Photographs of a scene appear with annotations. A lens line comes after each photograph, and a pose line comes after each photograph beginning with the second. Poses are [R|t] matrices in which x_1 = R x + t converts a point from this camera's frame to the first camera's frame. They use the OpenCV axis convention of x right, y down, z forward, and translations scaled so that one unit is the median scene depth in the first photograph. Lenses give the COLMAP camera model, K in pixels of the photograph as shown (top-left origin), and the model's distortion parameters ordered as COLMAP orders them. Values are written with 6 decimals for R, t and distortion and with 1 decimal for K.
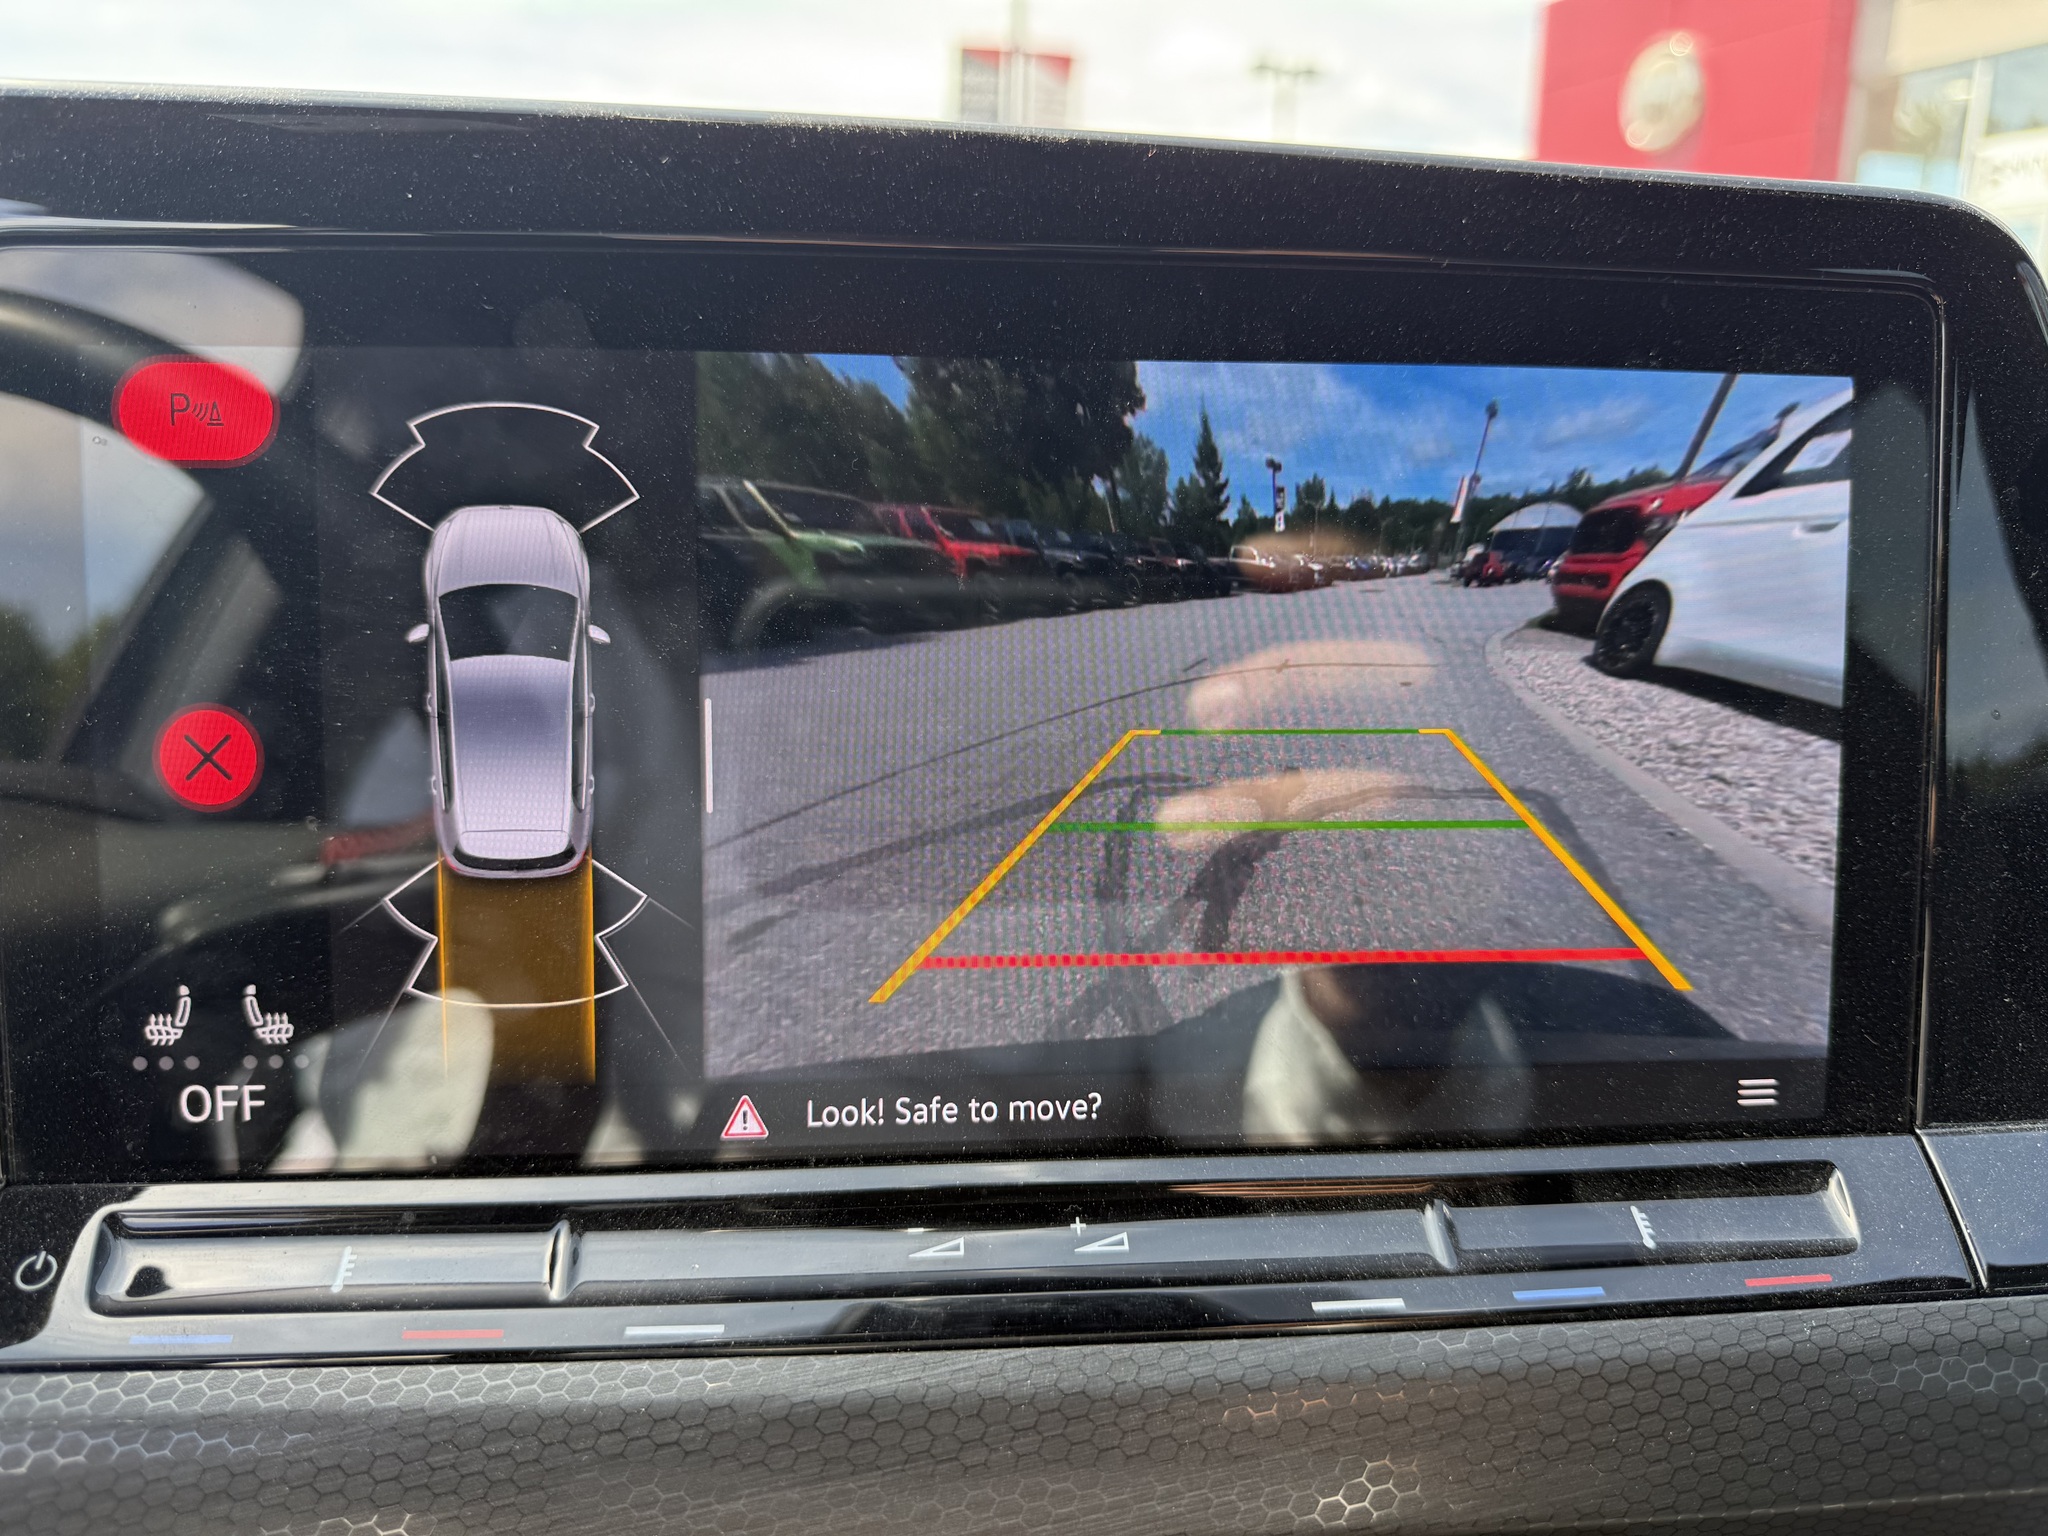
lens RADIAL K [[1445.4, 0, 1029.7], [0, 1445.4, 831.2], [0, 0, 1]] dist [-0.000101, -0.014332]
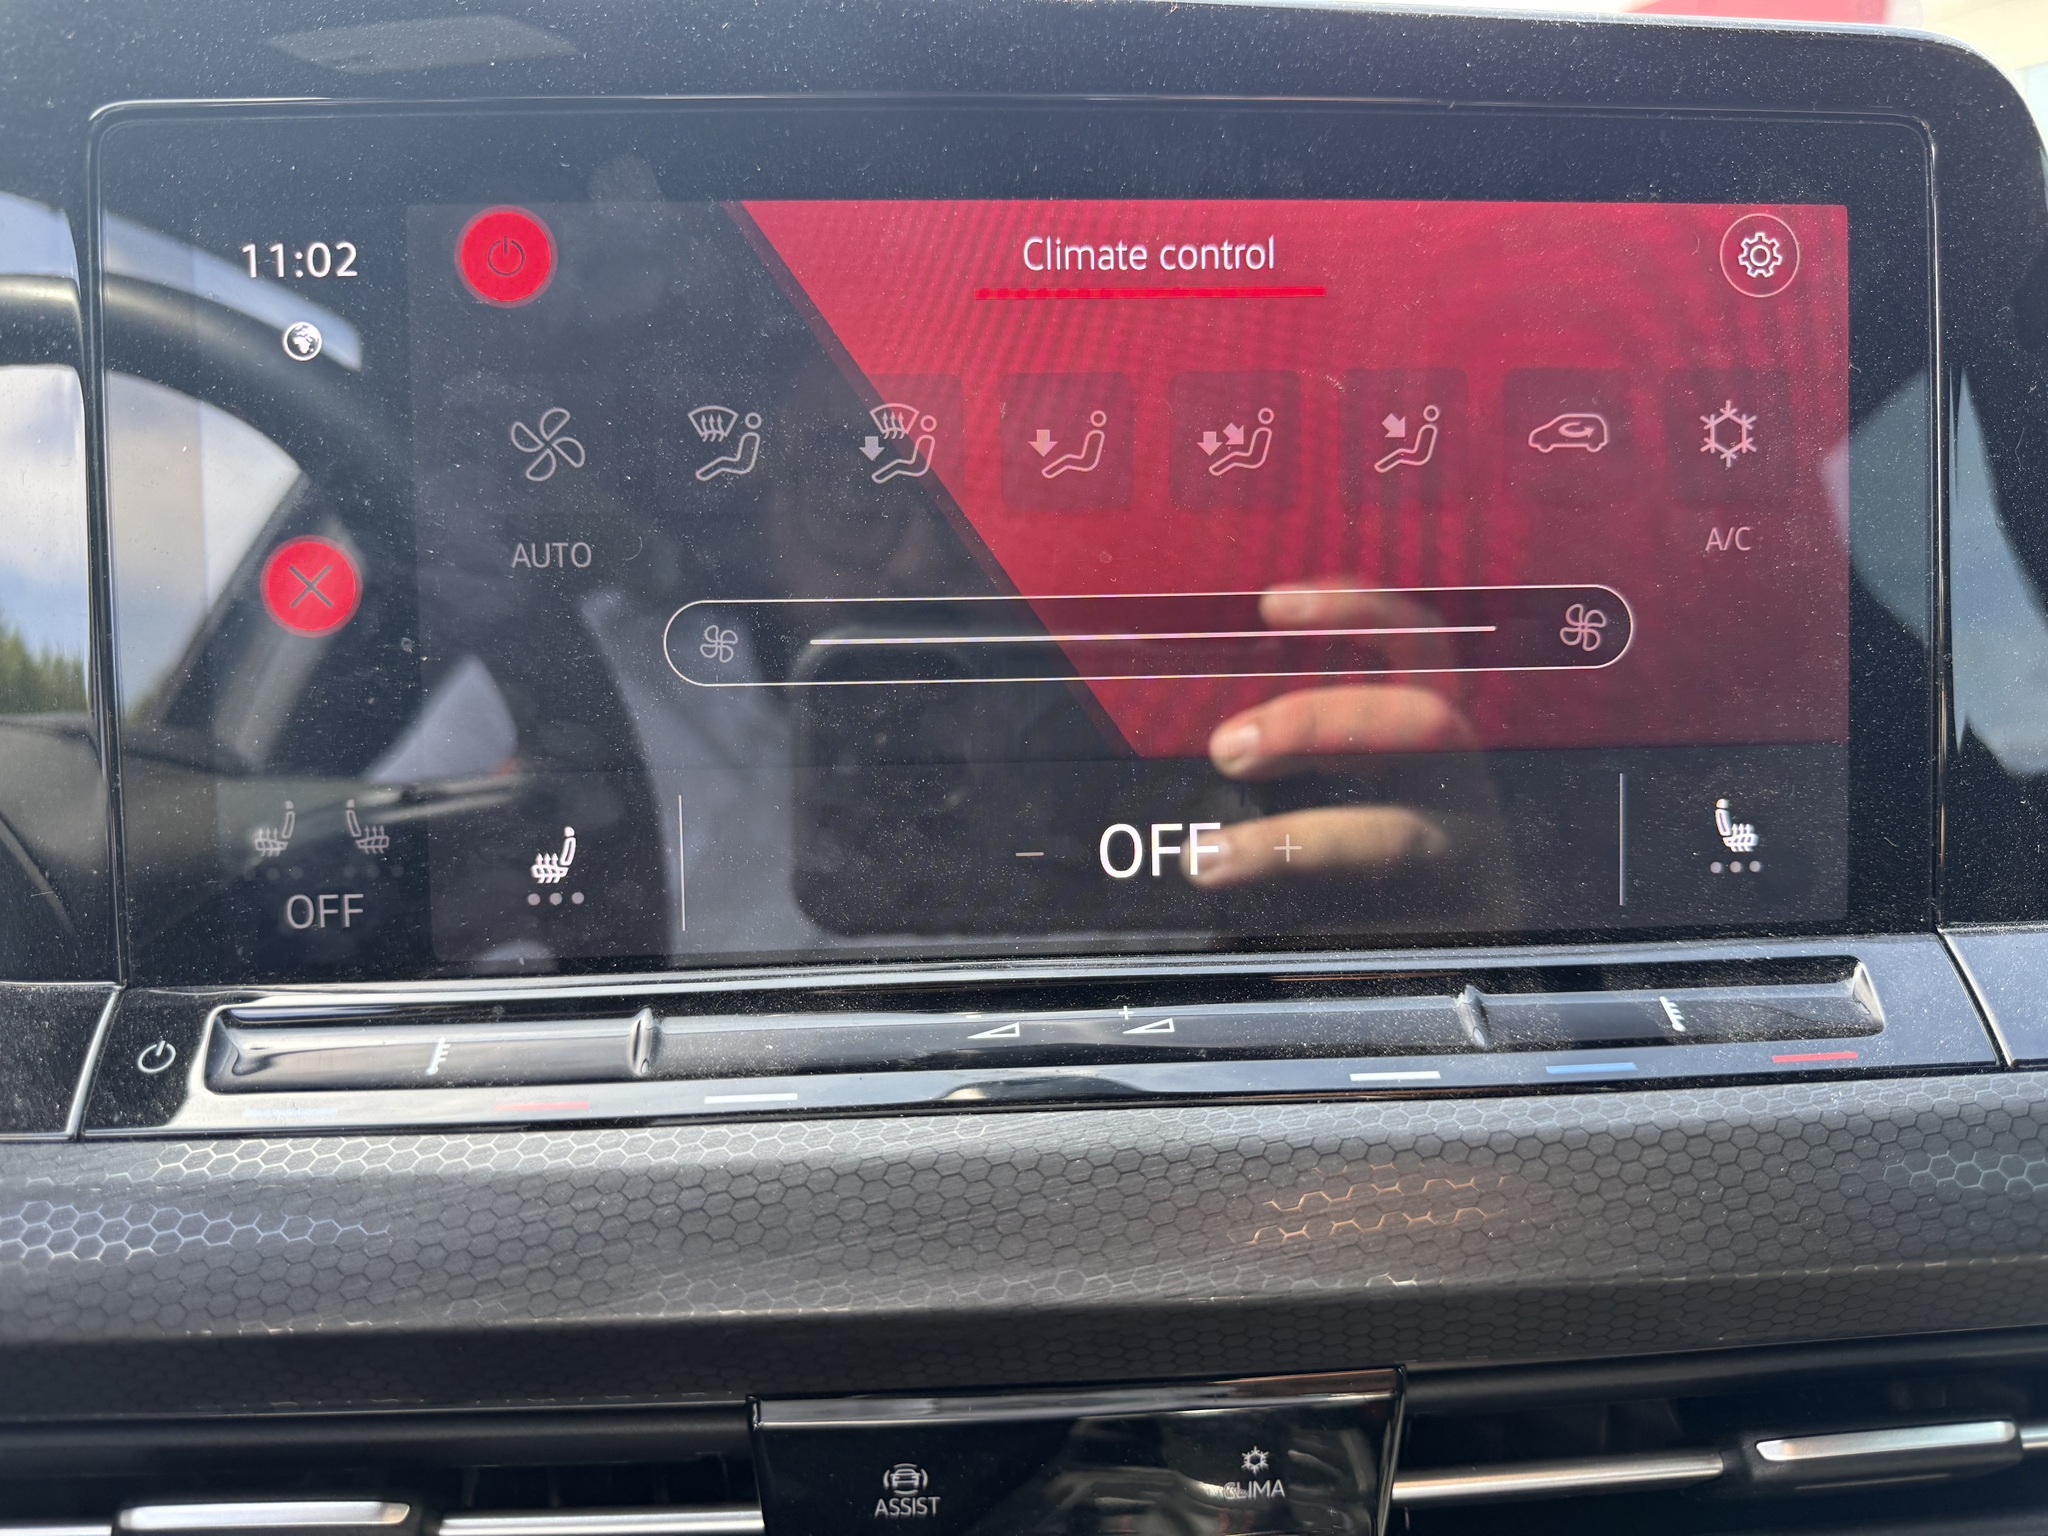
lens RADIAL K [[1445.4, 0, 1017.1], [0, 1445.4, 821.3], [0, 0, 1]] dist [-0.000101, -0.014332]
pose [[0.999300, -0.019800, -0.031742, -0.009555], [0.018787, 0.999315, -0.031897, 0.163861], [0.032351, 0.031278, 0.998987, -0.056989]]
